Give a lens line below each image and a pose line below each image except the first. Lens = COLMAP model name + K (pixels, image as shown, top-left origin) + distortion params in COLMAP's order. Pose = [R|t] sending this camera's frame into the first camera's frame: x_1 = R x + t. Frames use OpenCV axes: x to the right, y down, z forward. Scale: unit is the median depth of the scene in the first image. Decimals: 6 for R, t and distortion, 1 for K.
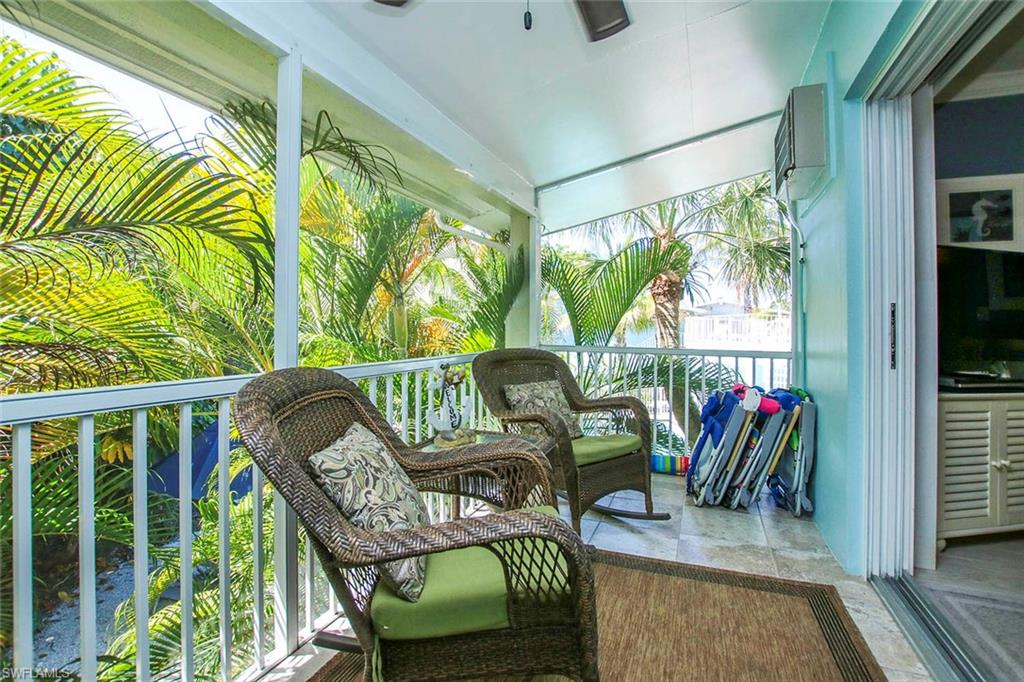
lens RADIAL K [[473.1, 0, 521.3], [0, 473.1, 341.7], [0, 0, 1]] dist [-0.023808, -0.000126]
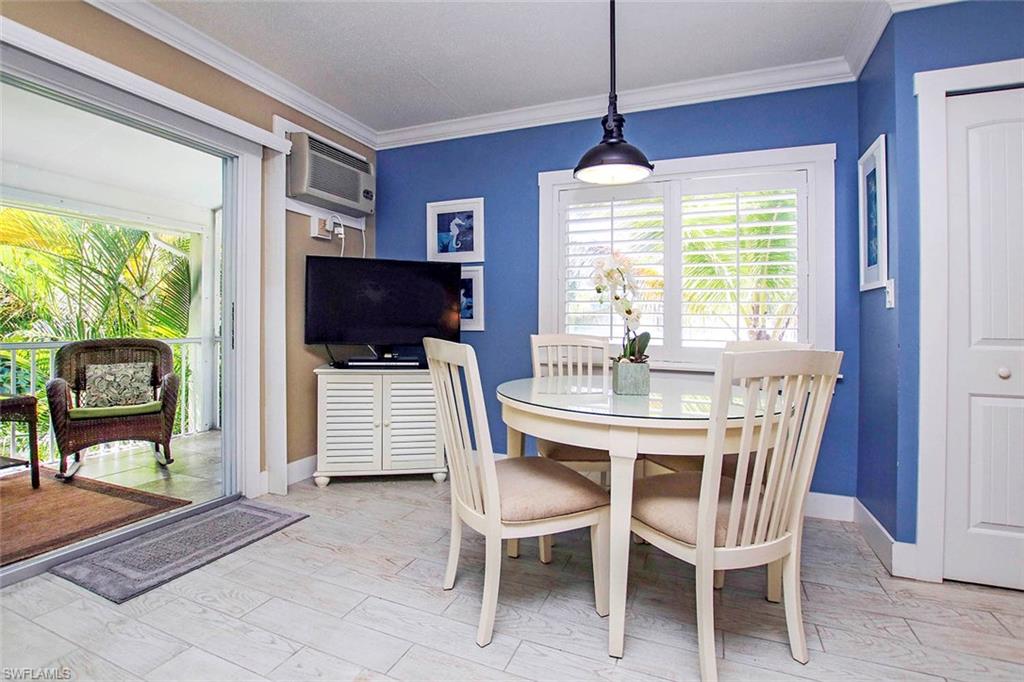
lens RADIAL K [[473.1, 0, 521.3], [0, 473.1, 341.7], [0, 0, 1]] dist [-0.023808, -0.000126]
pose [[0.999731, -0.001445, -0.023158, 1.270945], [0.001619, 0.999971, 0.007473, 0.019491], [0.023146, -0.007508, 0.999704, -0.300651]]
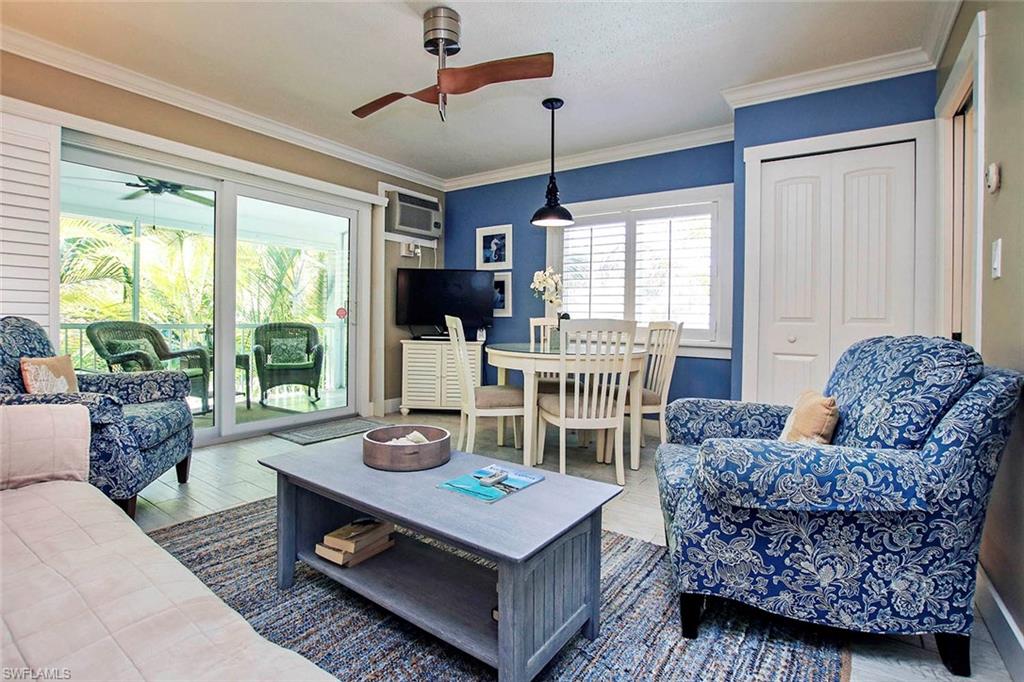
lens RADIAL K [[474.7, 0, 502.6], [0, 474.7, 341.9], [0, 0, 1]] dist [-0.027798, 0.000019]
pose [[0.963774, 0.012825, -0.266413, 1.611220], [-0.008172, 0.999794, 0.018567, 0.064081], [0.266596, -0.015717, 0.963680, -0.832627]]
